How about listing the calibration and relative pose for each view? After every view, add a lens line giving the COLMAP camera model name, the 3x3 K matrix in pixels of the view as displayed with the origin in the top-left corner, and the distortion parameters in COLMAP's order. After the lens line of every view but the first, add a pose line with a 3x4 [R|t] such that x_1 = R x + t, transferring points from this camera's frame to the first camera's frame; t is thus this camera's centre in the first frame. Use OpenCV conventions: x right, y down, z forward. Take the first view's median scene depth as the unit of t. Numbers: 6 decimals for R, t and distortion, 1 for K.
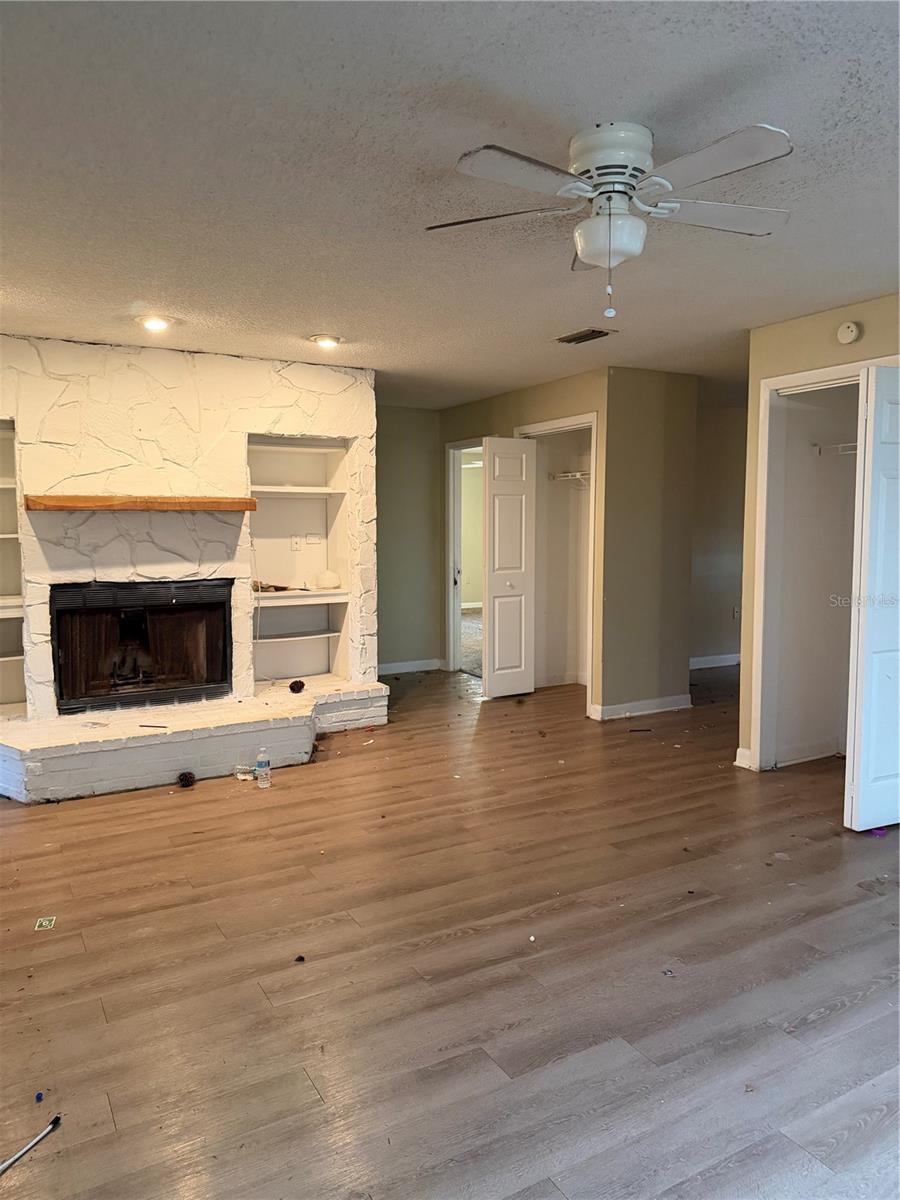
lens RADIAL K [[846.6, 0, 450.3], [0, 846.6, 588.8], [0, 0, 1]] dist [0.021835, -0.019670]
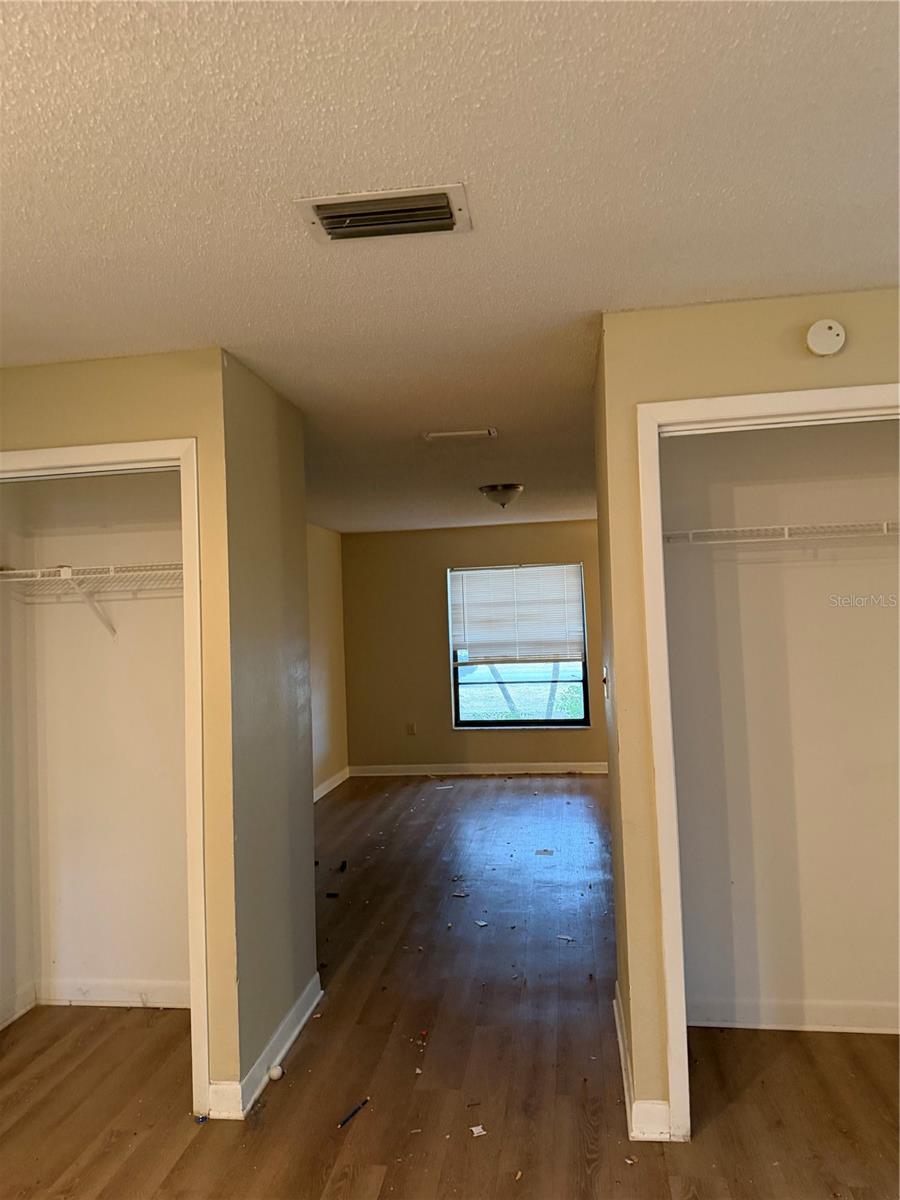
lens RADIAL K [[846.6, 0, 450.3], [0, 846.6, 588.8], [0, 0, 1]] dist [0.021835, -0.019670]
pose [[0.607829, 0.009555, 0.794010, -0.116433], [0.097305, 0.991495, -0.086421, -0.071863], [-0.788083, 0.129790, 0.601730, 0.622499]]
